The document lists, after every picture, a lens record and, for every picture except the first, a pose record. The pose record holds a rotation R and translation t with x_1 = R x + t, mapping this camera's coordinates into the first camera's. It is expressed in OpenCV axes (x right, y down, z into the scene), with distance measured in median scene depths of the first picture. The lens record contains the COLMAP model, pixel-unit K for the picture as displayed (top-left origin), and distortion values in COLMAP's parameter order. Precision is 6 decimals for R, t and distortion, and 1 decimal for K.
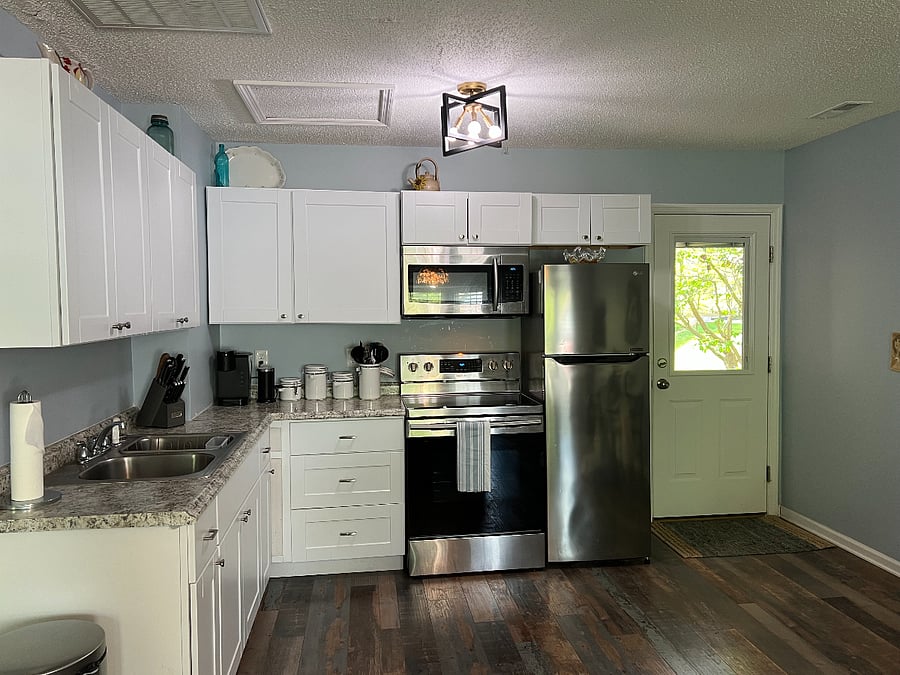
lens RADIAL K [[668.6, 0, 450.0], [0, 668.6, 337.5], [0, 0, 1]] dist [0.099815, -0.137527]
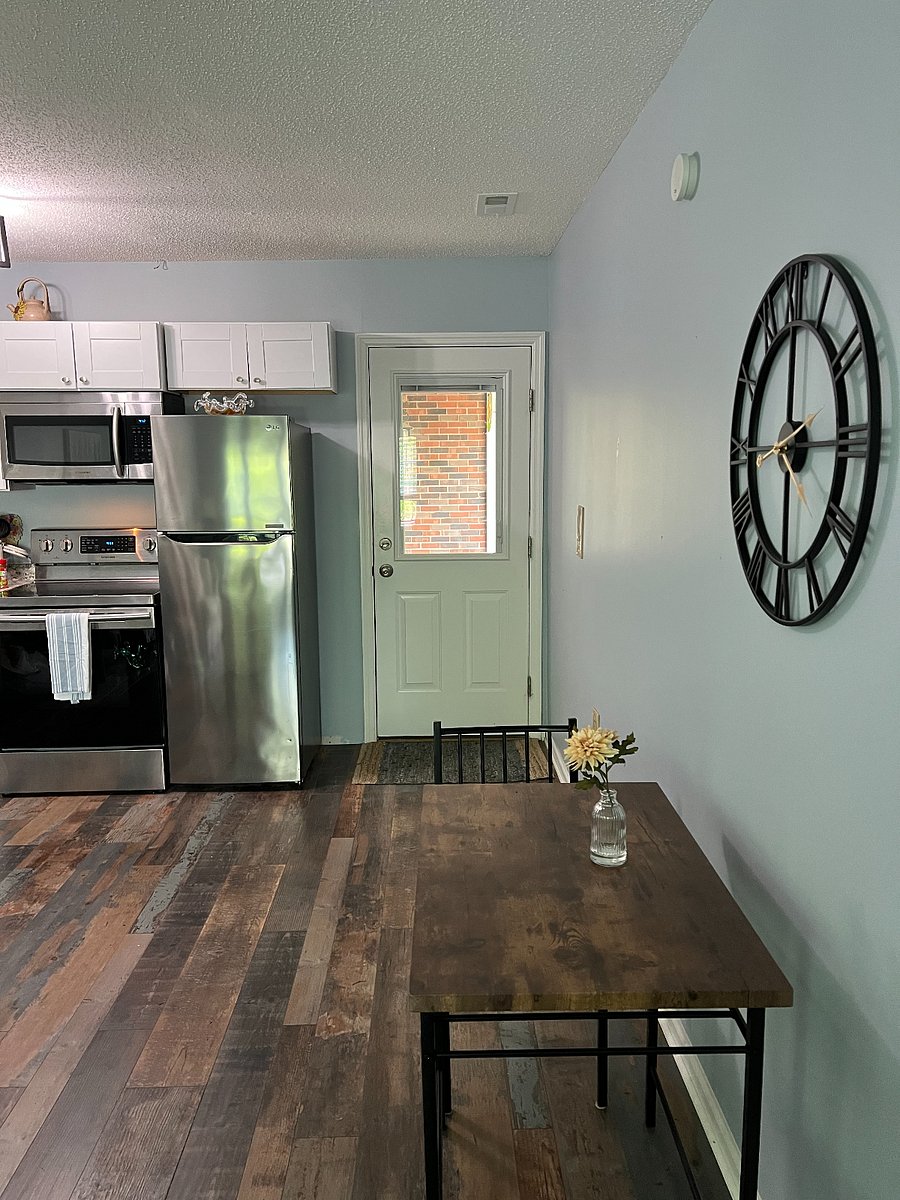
lens RADIAL K [[895.8, 0, 450.0], [0, 895.8, 600.0], [0, 0, 1]] dist [0.003568, -0.003955]
pose [[0.994942, 0.015758, -0.099210, 0.559857], [-0.005309, 0.994488, 0.104713, -0.006150], [0.100313, -0.103657, 0.989542, -0.021197]]
